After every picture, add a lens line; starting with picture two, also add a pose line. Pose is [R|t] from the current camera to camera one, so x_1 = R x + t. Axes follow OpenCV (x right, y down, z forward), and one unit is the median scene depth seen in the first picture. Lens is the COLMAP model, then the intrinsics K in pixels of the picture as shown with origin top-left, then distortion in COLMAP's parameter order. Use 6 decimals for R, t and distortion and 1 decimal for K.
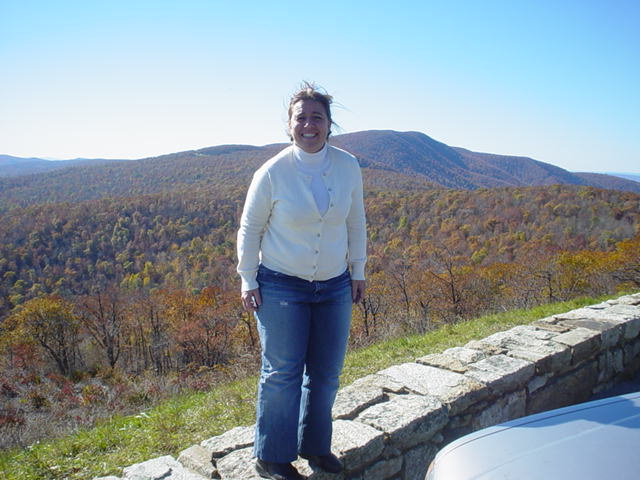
lens RADIAL K [[609.9, 0, 320.0], [0, 609.9, 240.0], [0, 0, 1]] dist [-0.107615, 0.030090]
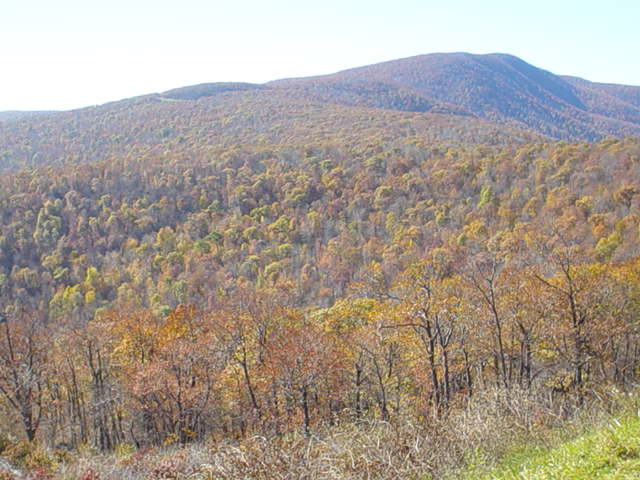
lens RADIAL K [[847.2, 0, 320.0], [0, 847.2, 240.0], [0, 0, 1]] dist [-0.103591, 0.023793]
pose [[0.998362, -0.024271, -0.051805, 0.007293], [0.025424, 0.999441, 0.021714, -0.006295], [0.051249, -0.022995, 0.998421, 0.112081]]
